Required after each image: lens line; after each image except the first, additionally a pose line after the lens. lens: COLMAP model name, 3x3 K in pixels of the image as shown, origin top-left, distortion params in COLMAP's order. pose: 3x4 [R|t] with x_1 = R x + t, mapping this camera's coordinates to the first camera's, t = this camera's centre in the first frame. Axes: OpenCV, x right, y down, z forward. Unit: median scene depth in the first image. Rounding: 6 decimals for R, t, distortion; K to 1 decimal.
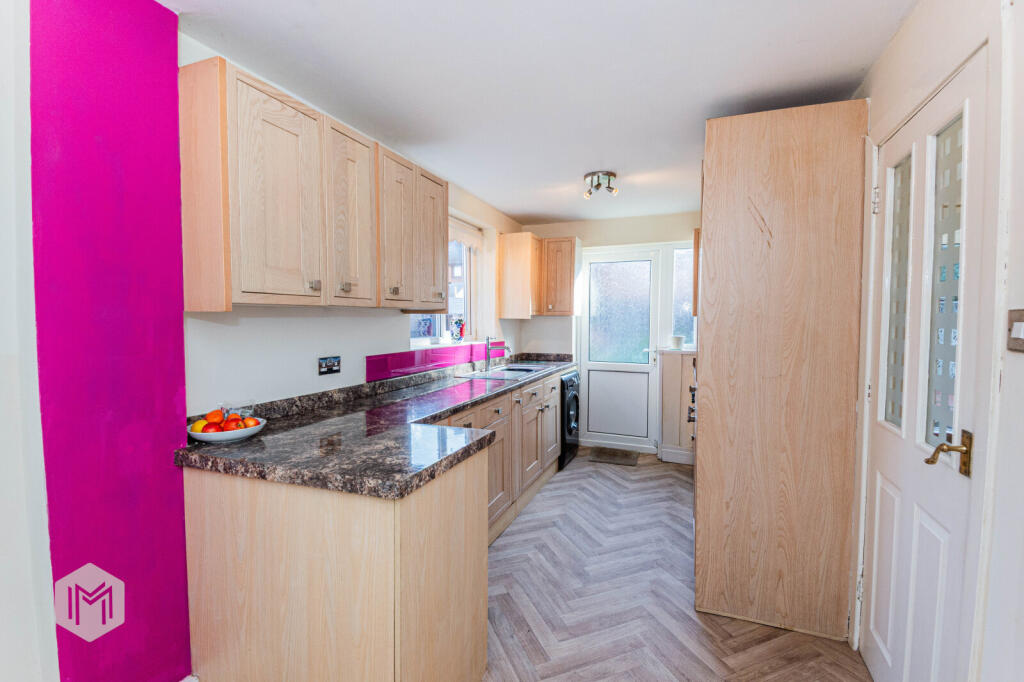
lens RADIAL K [[469.5, 0, 507.9], [0, 469.5, 343.4], [0, 0, 1]] dist [0.000360, -0.002580]
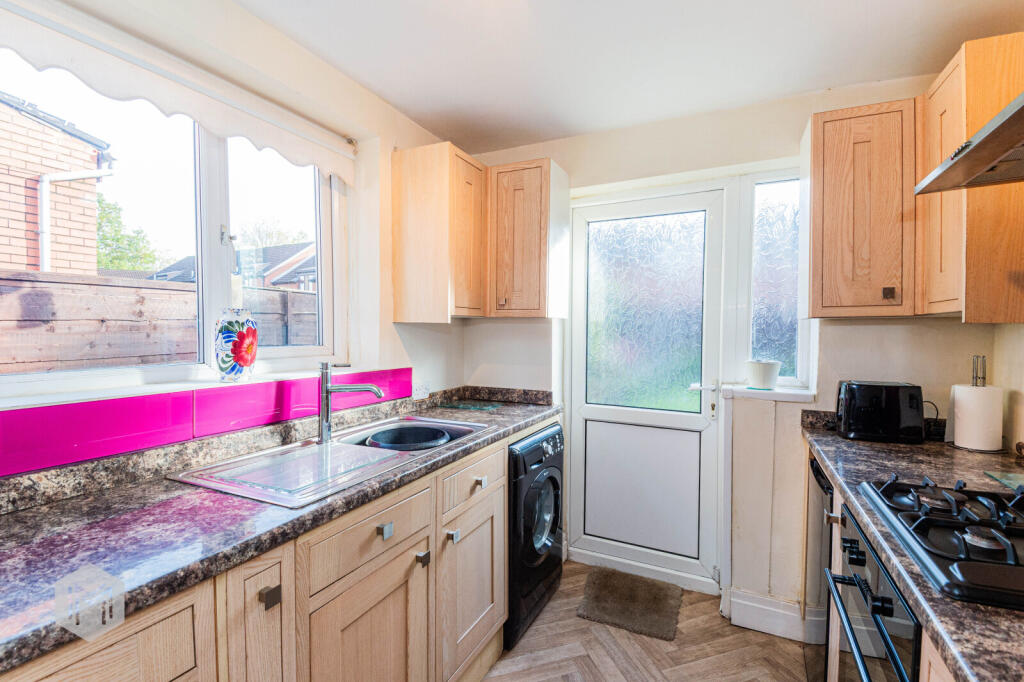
lens RADIAL K [[469.5, 0, 515.4], [0, 469.5, 336.4], [0, 0, 1]] dist [0.000360, -0.002580]
pose [[0.997933, 0.005484, -0.064025, 0.139116], [-0.007690, 0.999383, -0.034258, -0.021816], [0.063797, 0.034679, 0.997360, 0.503635]]
